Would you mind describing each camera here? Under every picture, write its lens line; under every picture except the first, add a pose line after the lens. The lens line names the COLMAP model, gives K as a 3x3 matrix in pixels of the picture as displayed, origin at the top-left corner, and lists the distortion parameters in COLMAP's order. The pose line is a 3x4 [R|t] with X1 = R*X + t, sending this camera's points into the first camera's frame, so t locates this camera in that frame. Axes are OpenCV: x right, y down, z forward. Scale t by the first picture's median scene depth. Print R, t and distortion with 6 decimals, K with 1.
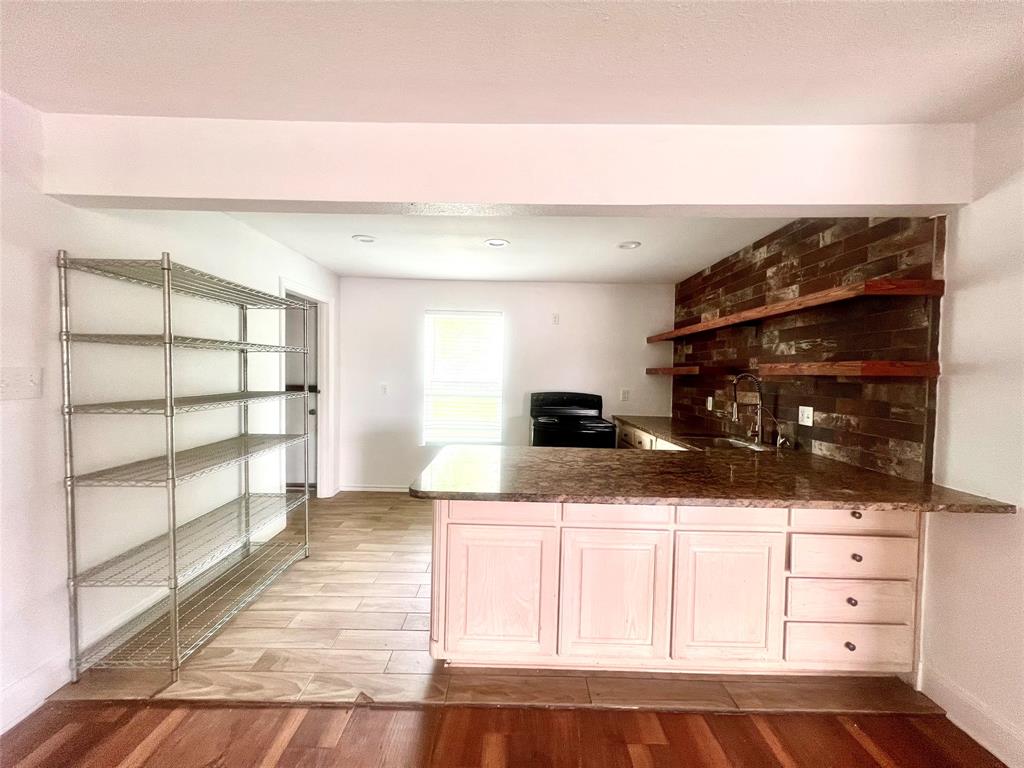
lens RADIAL K [[408.6, 0, 511.9], [0, 408.6, 383.0], [0, 0, 1]] dist [-0.000571, 0.000839]
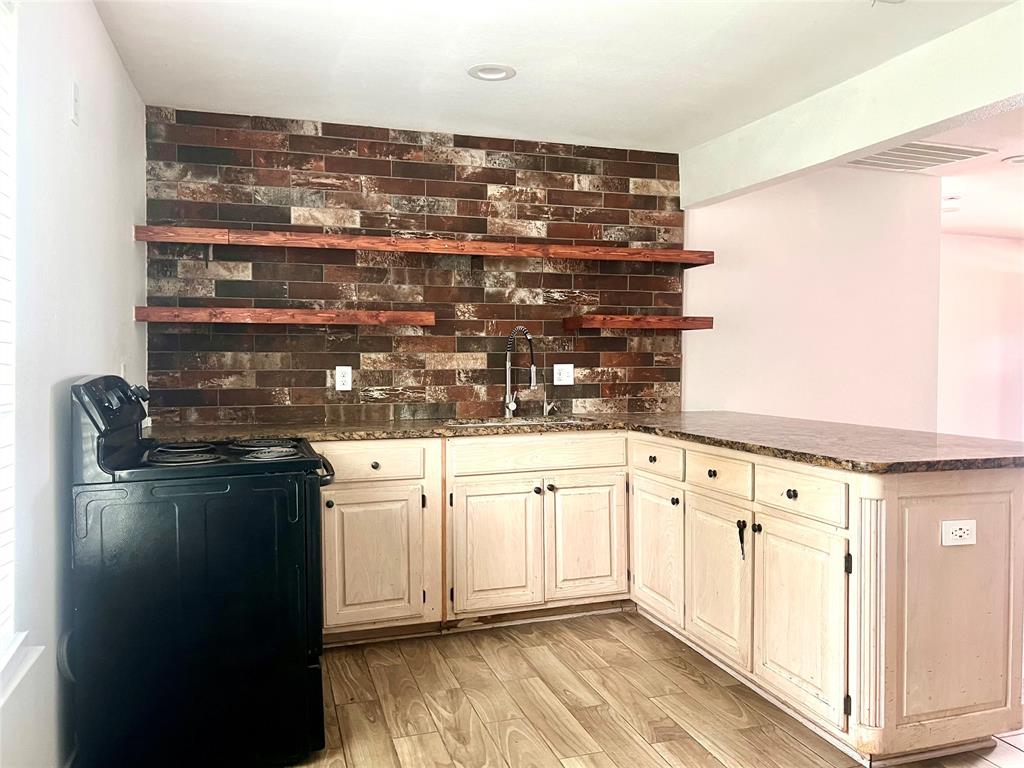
lens RADIAL K [[781.9, 0, 509.7], [0, 781.9, 389.1], [0, 0, 1]] dist [0.082743, -0.000160]
pose [[-0.300275, -0.059741, 0.951980, -0.862927], [0.017442, 0.997526, 0.068101, -0.006804], [-0.953693, 0.037053, -0.298490, 1.584601]]
